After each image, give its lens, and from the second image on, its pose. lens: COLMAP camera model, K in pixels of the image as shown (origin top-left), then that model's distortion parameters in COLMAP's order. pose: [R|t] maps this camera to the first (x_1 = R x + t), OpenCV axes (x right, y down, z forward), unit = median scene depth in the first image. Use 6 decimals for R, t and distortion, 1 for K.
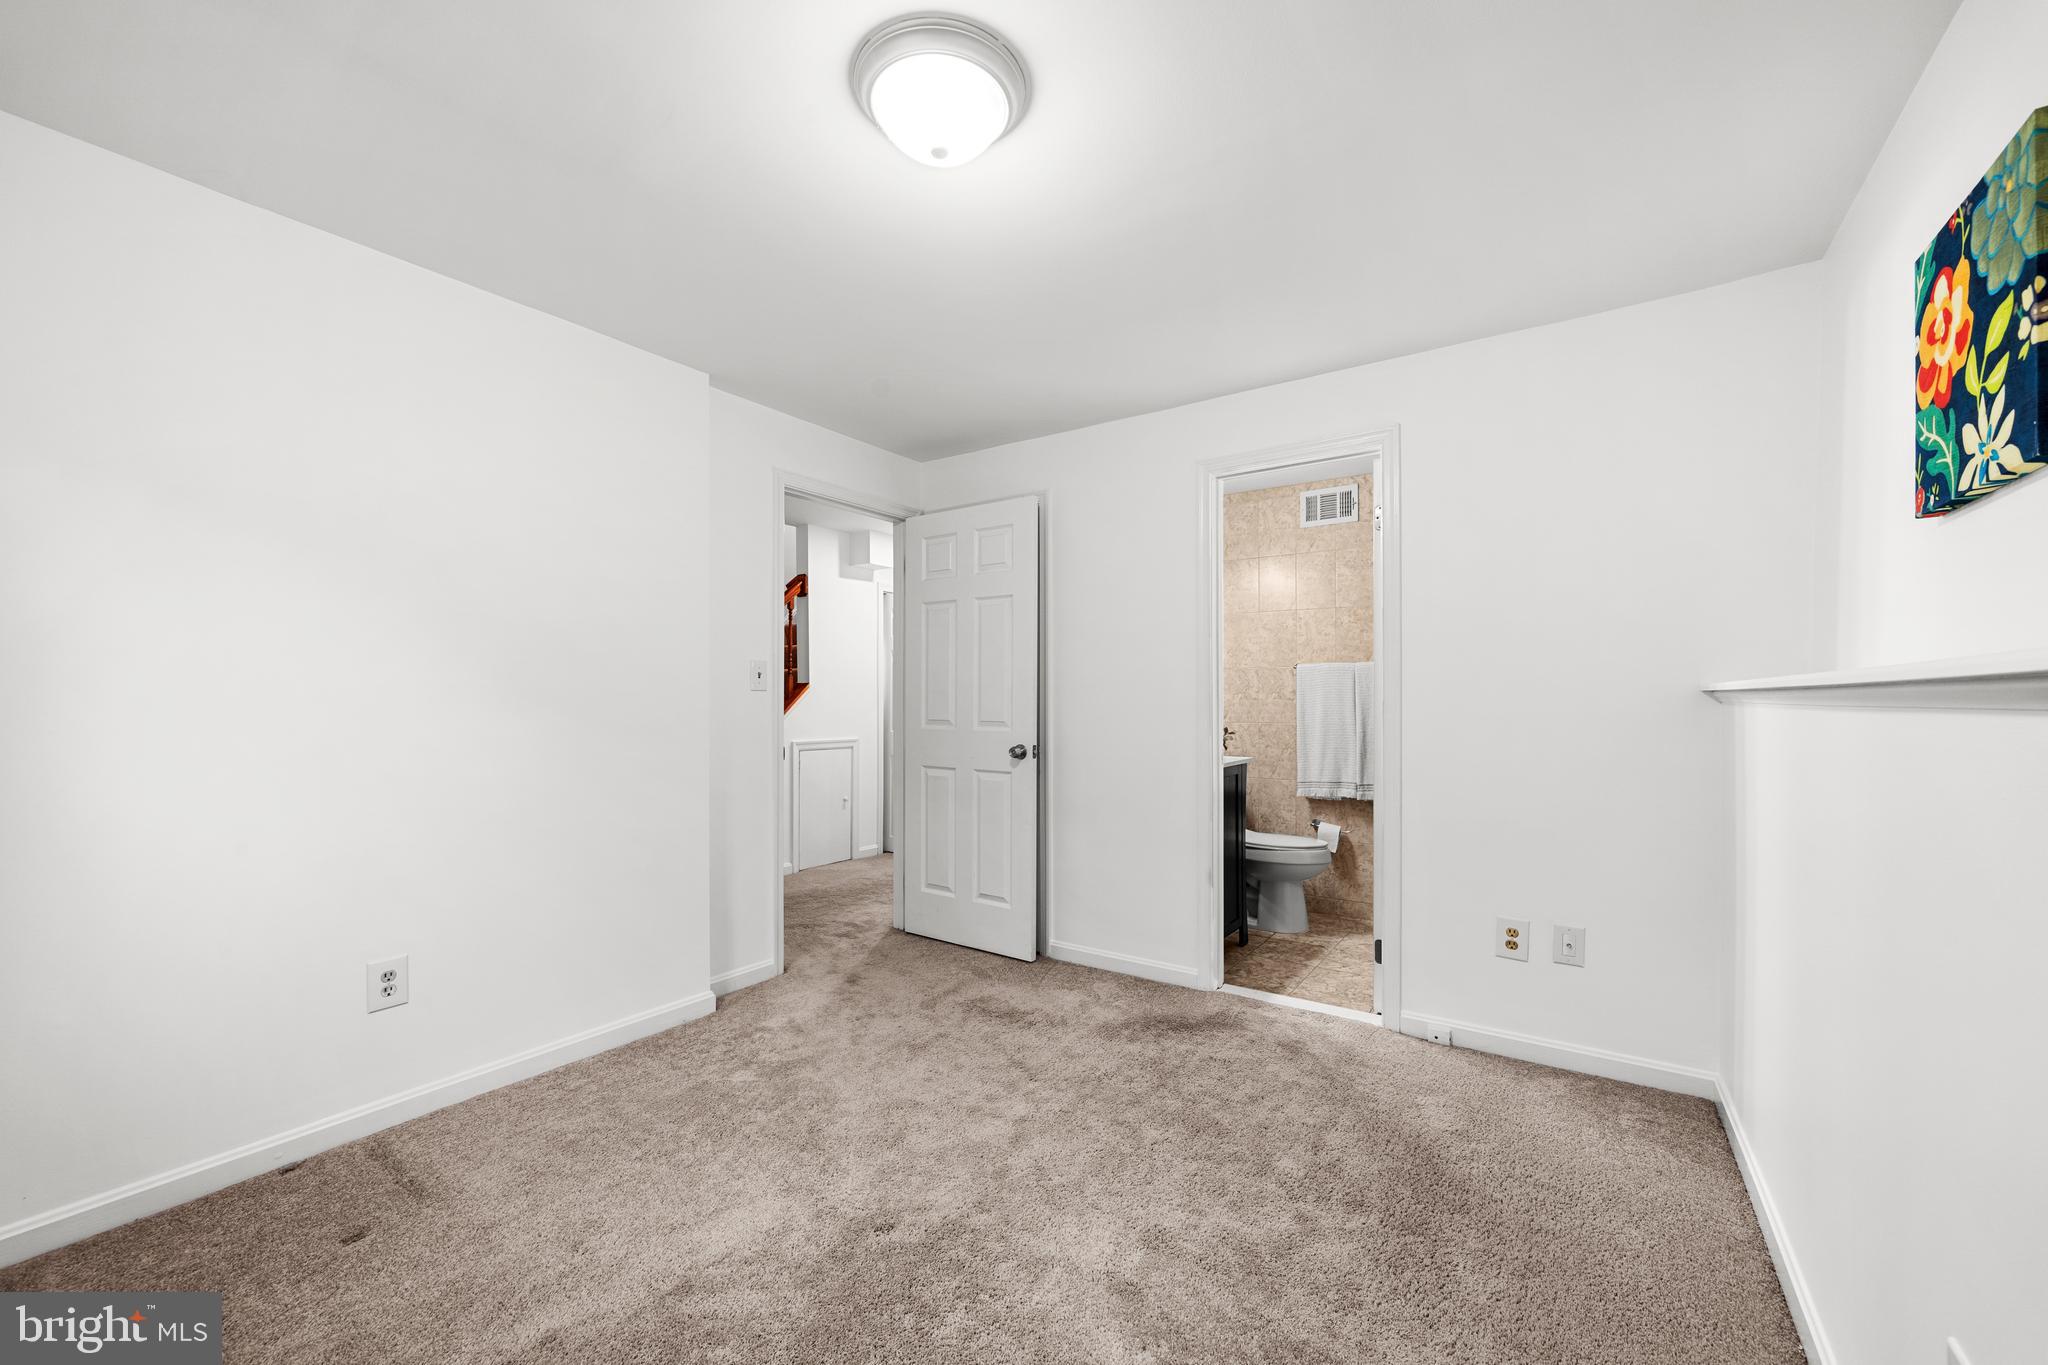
lens RADIAL K [[796.6, 0, 1028.8], [0, 796.6, 684.6], [0, 0, 1]] dist [0.003839, 0.000404]
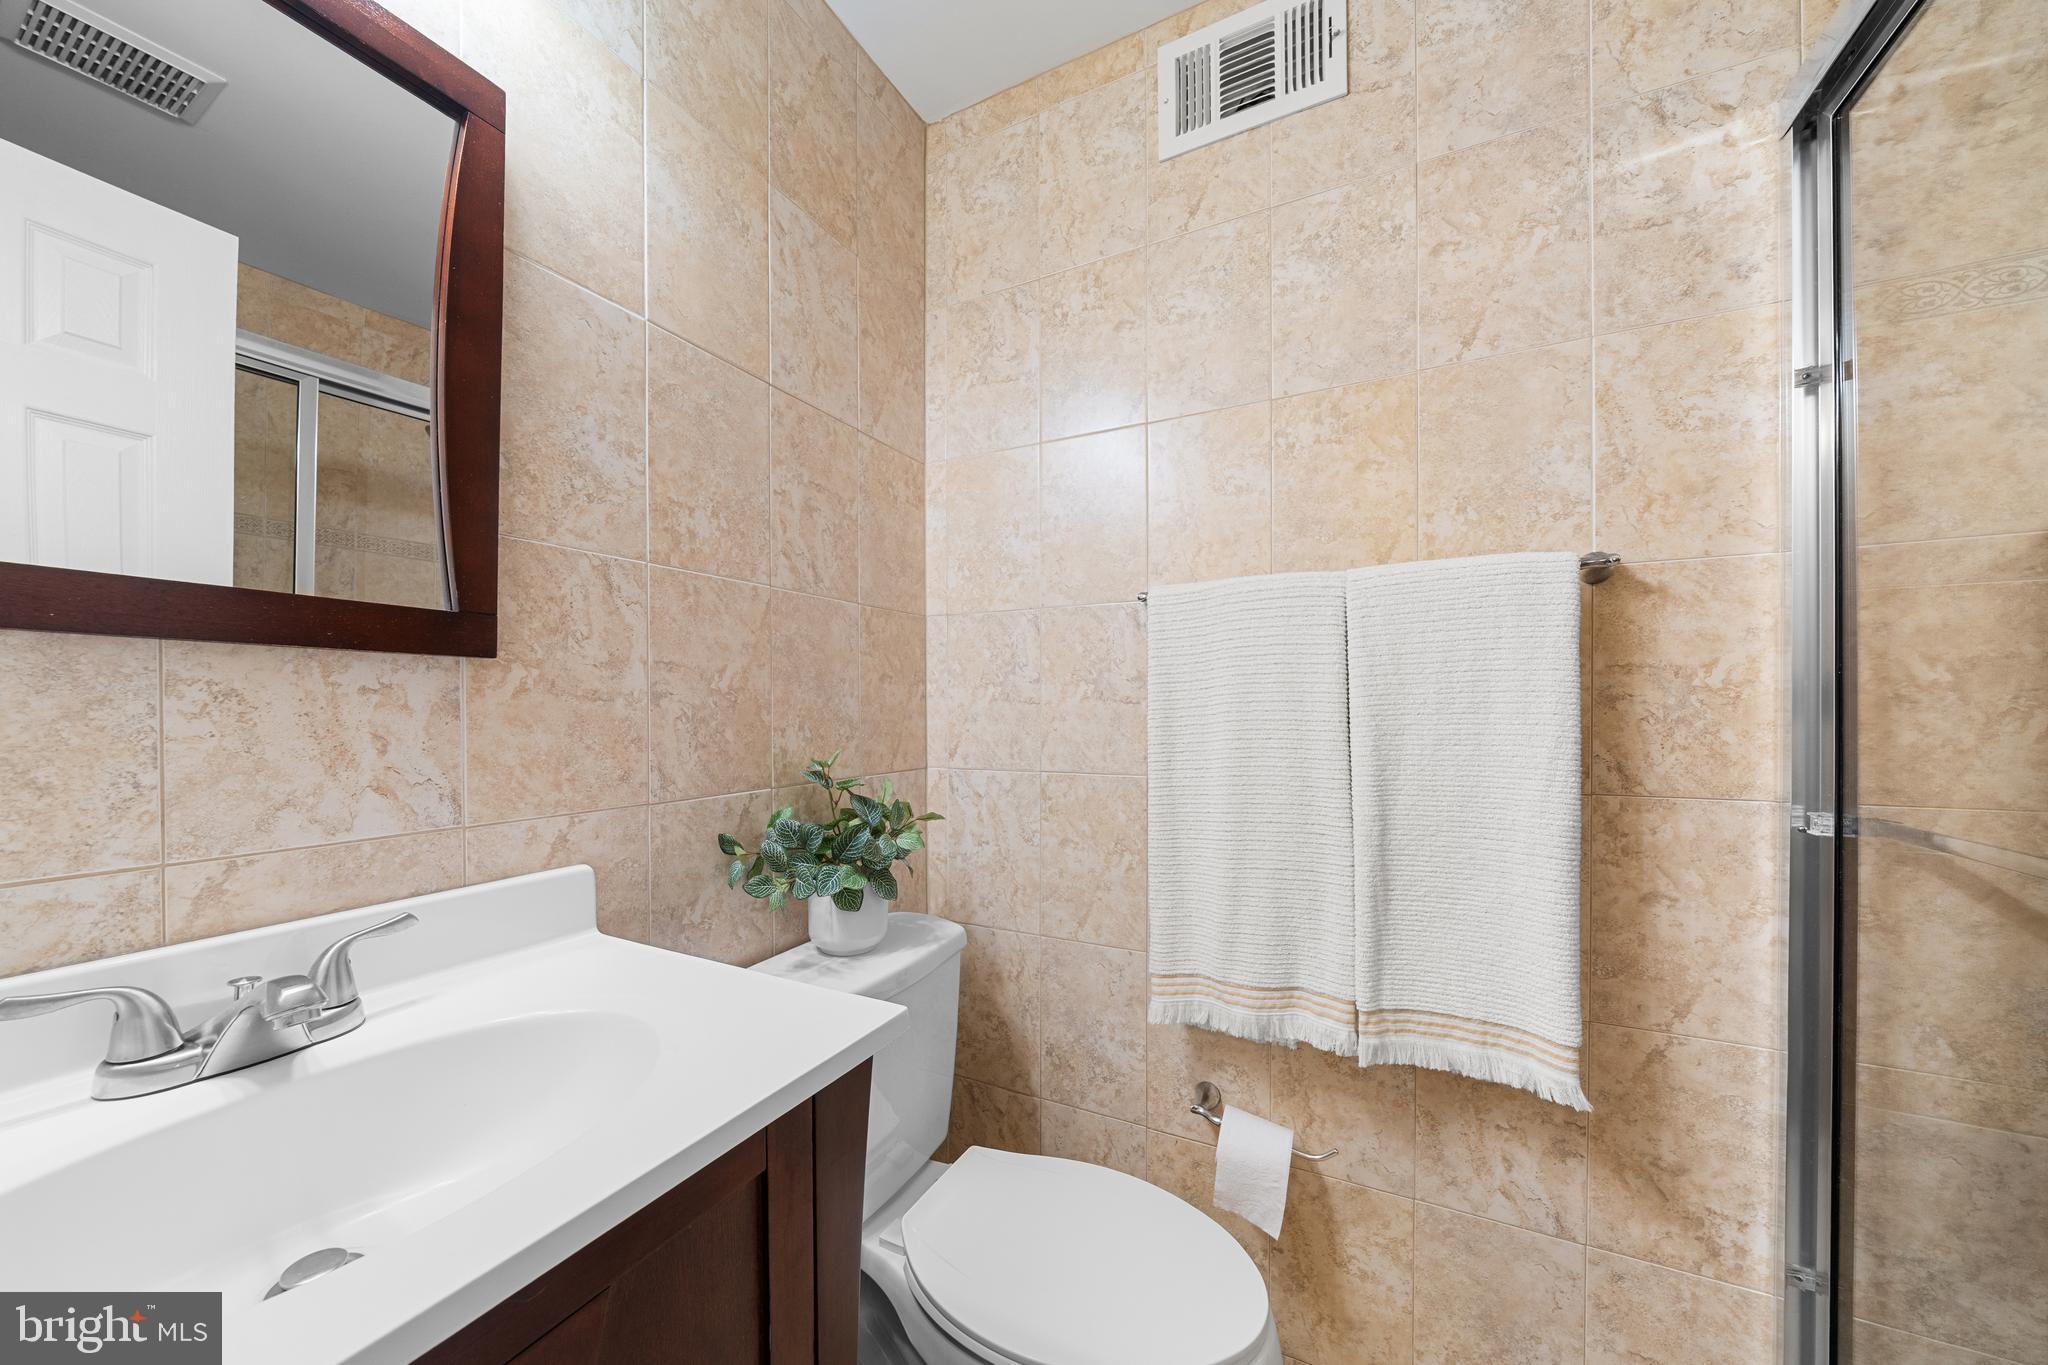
lens RADIAL K [[715.7, 0, 1020.9], [0, 715.7, 697.5], [0, 0, 1]] dist [-0.001582, -0.000103]
pose [[0.990953, -0.002584, 0.134183, 0.254261], [0.002007, 0.999988, 0.004438, 0.016066], [-0.134193, -0.004129, 0.990947, 0.744069]]
